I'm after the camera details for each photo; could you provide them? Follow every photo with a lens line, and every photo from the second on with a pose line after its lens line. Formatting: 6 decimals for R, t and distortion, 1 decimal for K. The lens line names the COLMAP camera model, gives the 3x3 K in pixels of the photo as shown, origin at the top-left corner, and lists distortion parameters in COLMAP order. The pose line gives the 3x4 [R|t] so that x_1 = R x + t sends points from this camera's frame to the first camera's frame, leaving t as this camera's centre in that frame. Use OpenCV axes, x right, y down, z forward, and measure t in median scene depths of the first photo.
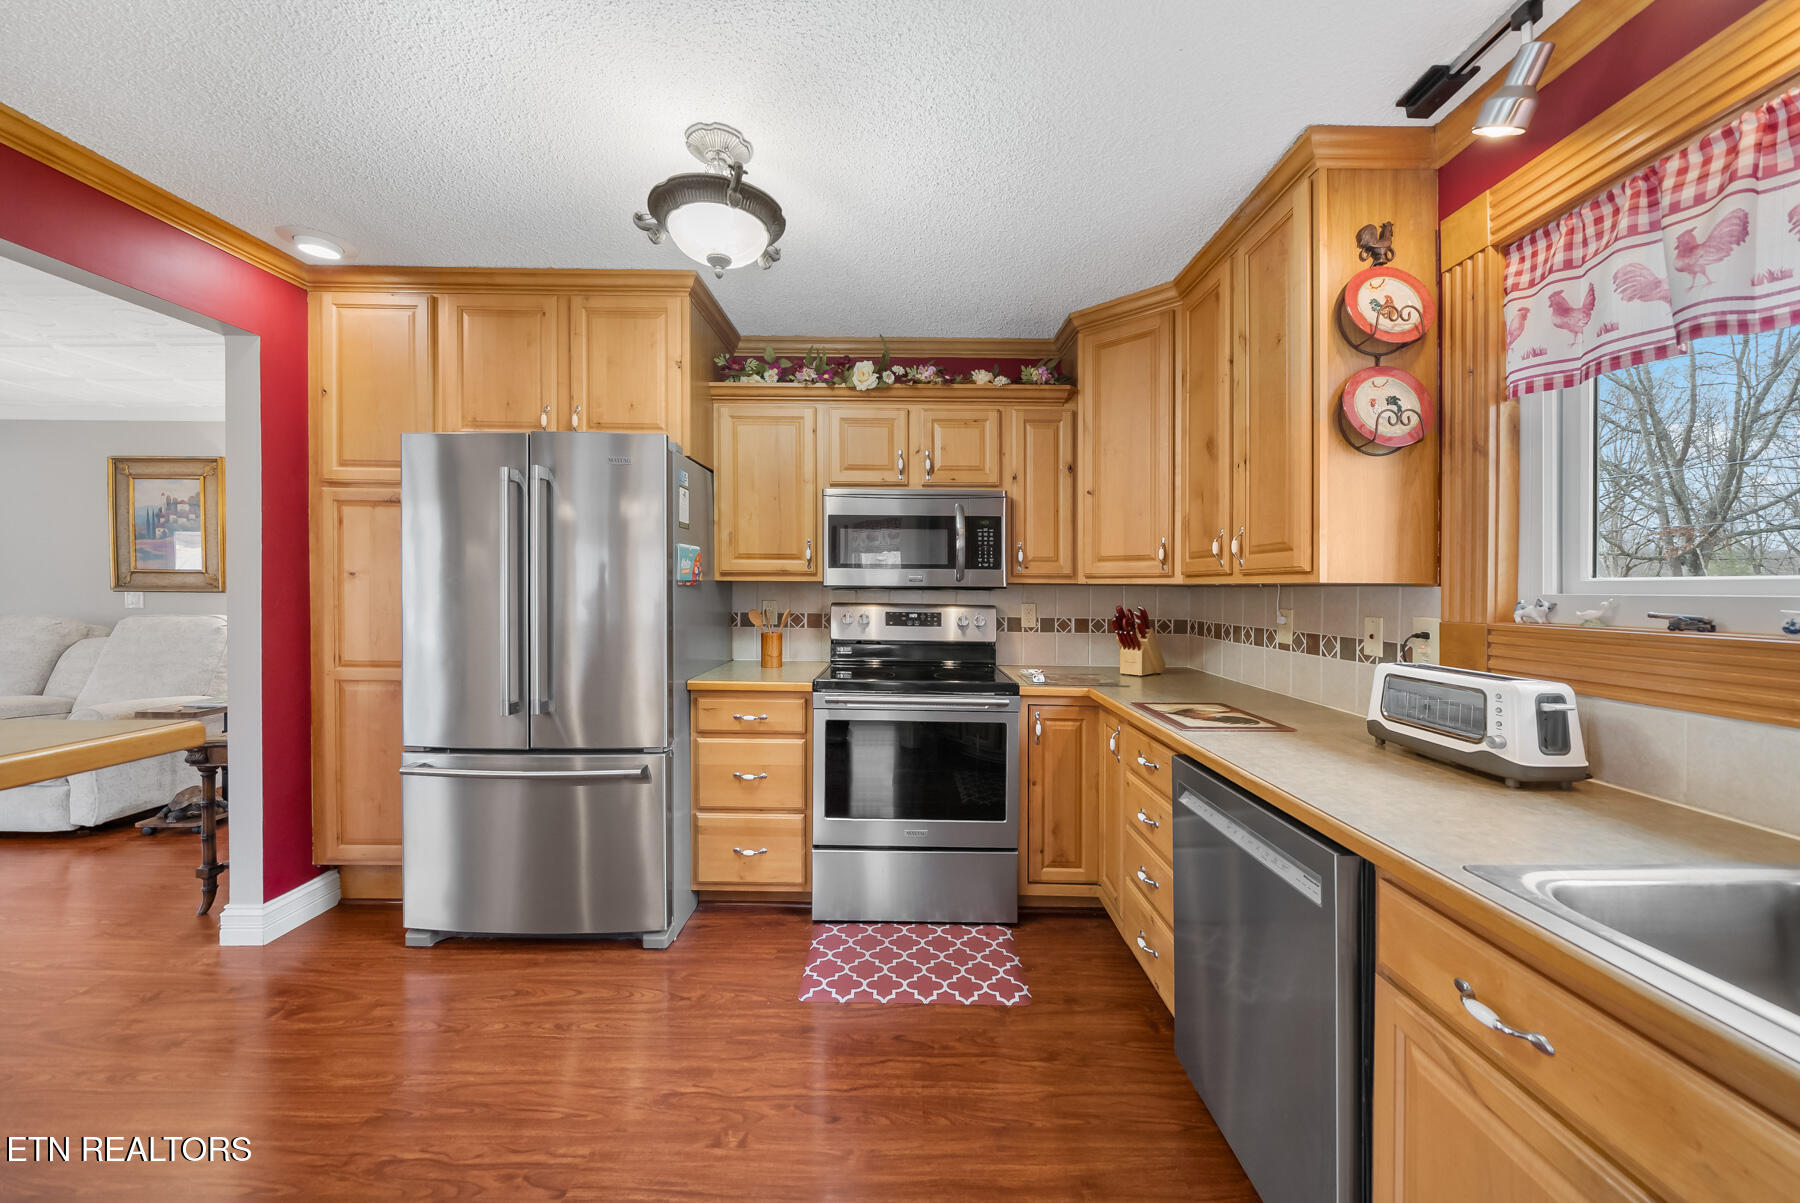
lens RADIAL K [[625.6, 0, 891.9], [0, 625.6, 584.4], [0, 0, 1]] dist [-0.005678, 0.000032]
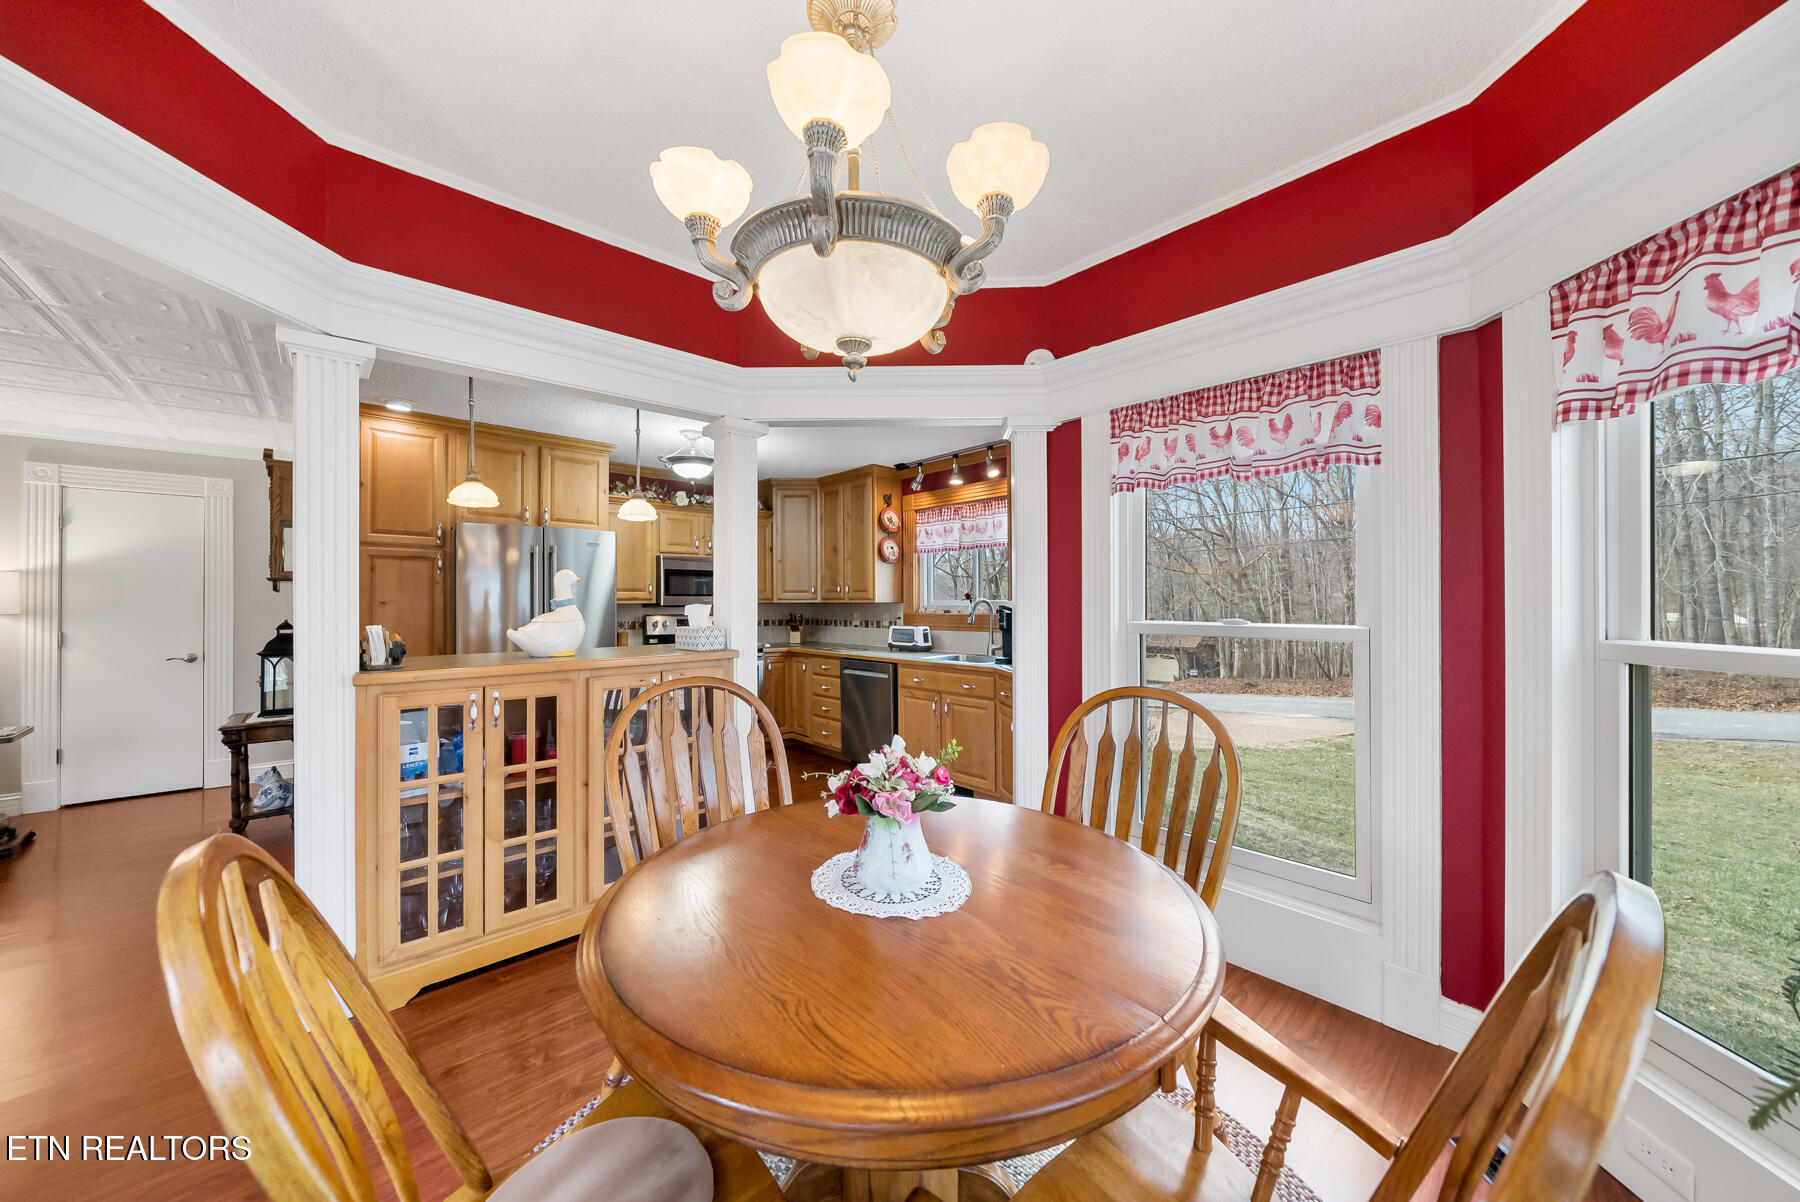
lens RADIAL K [[628.5, 0, 900.0], [0, 628.5, 601.0], [0, 0, 1]] dist [-0.001010, -0.000061]
pose [[0.727357, -0.009629, 0.686191, -1.042231], [0.005933, 0.999952, 0.007743, -0.025041], [-0.686233, -0.001561, 0.727380, -1.041337]]
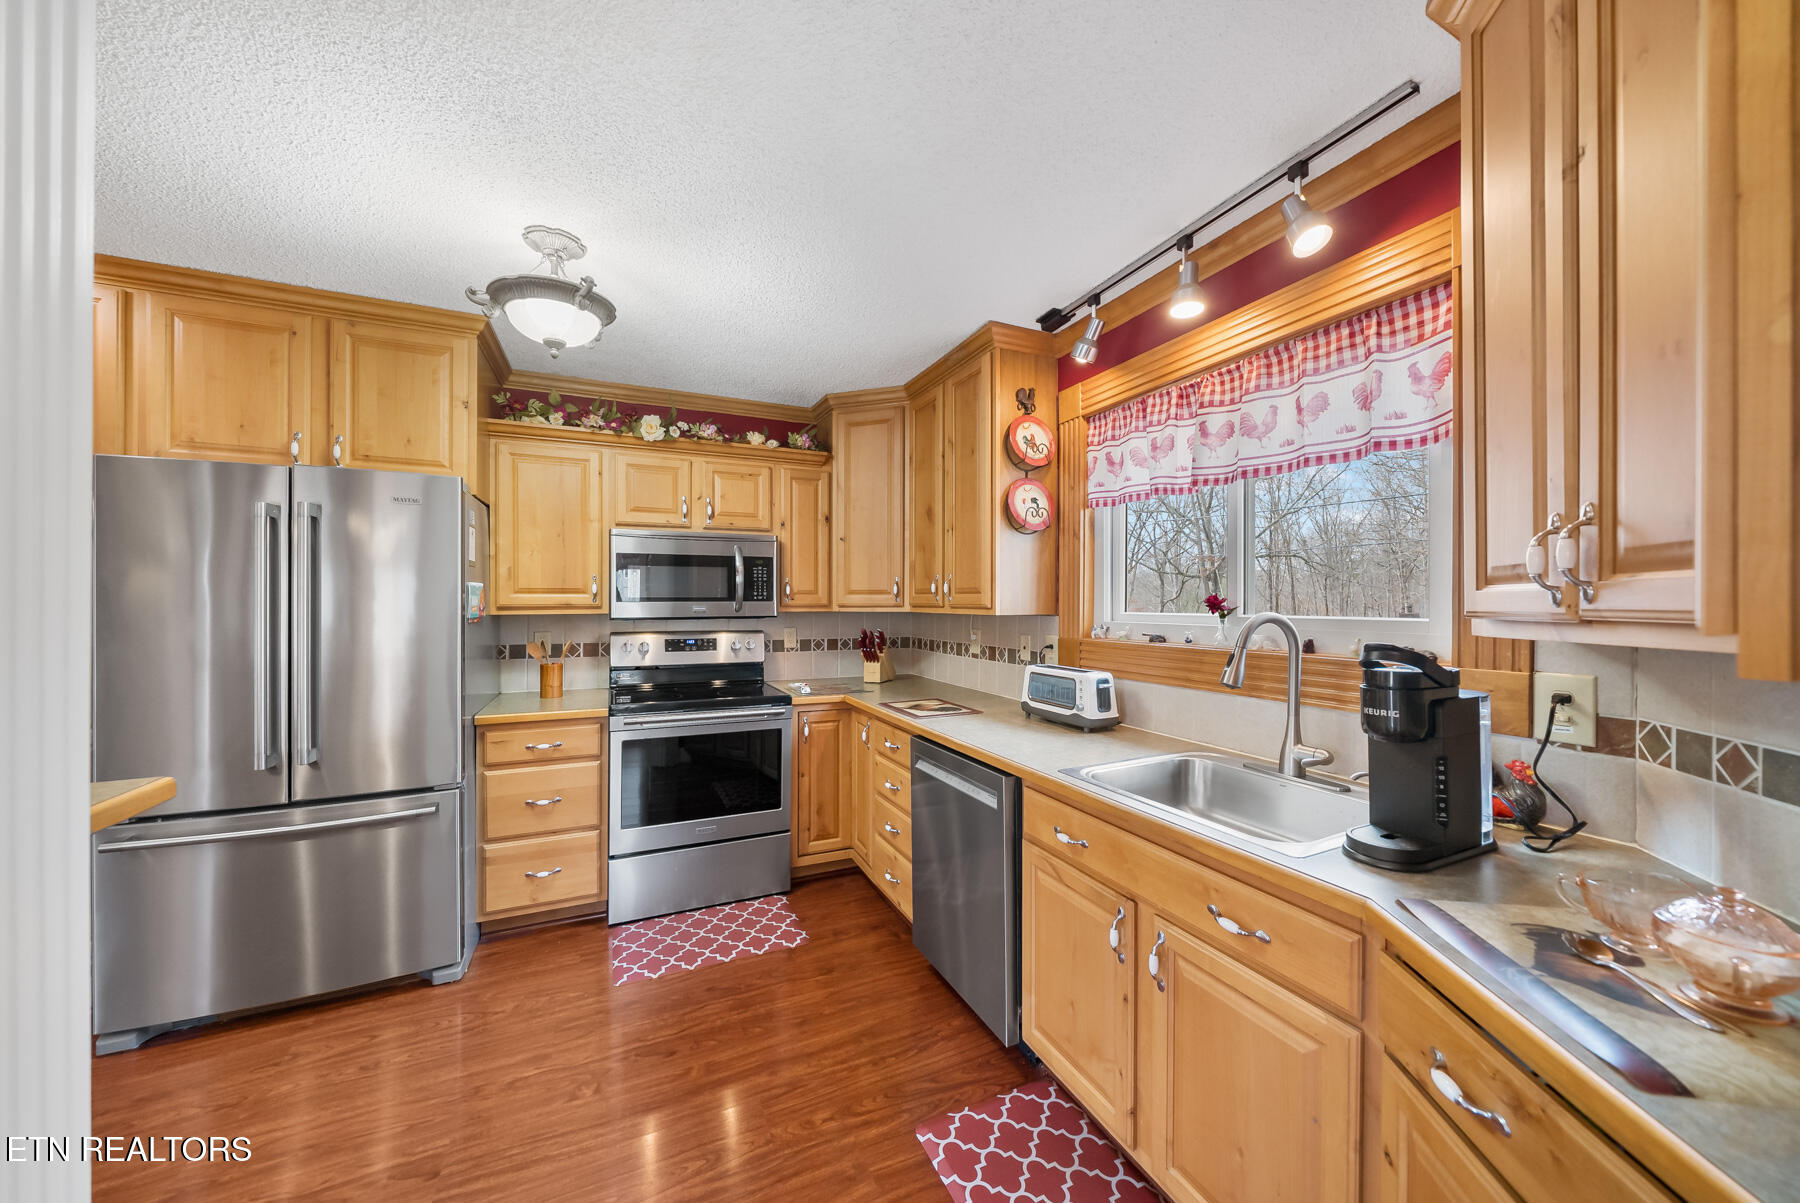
lens RADIAL K [[628.4, 0, 901.6], [0, 628.4, 611.6], [0, 0, 1]] dist [-0.007755, -0.000022]
pose [[0.899667, -0.015015, 0.436319, -0.143664], [0.004879, 0.999692, 0.024343, -0.036448], [-0.436550, -0.019772, 0.899463, -0.209849]]
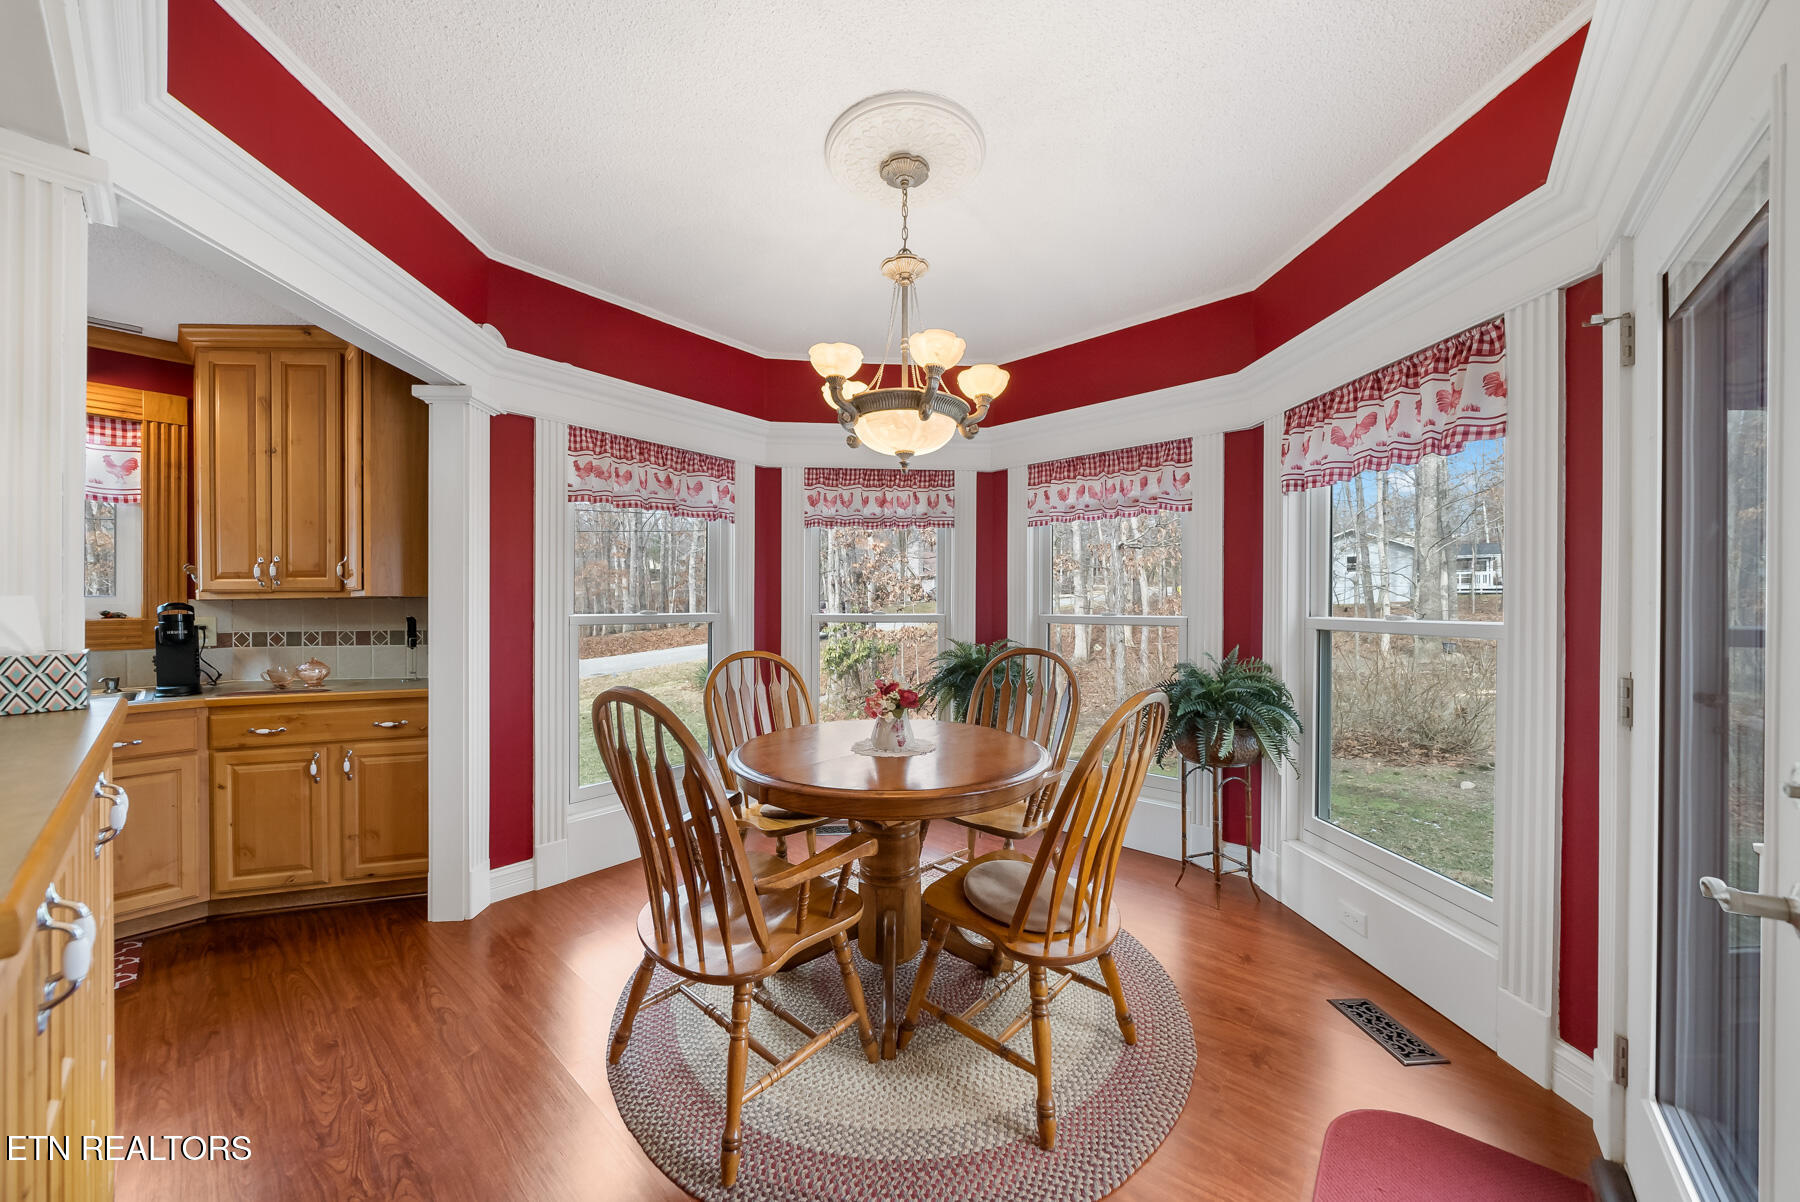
lens RADIAL K [[628.4, 0, 901.6], [0, 628.4, 611.1], [0, 0, 1]] dist [-0.007755, -0.000022]
pose [[-0.773689, -0.016560, 0.633349, -1.319351], [-0.006175, 0.999808, 0.018597, -0.009663], [-0.633536, 0.010477, -0.773642, 0.110131]]
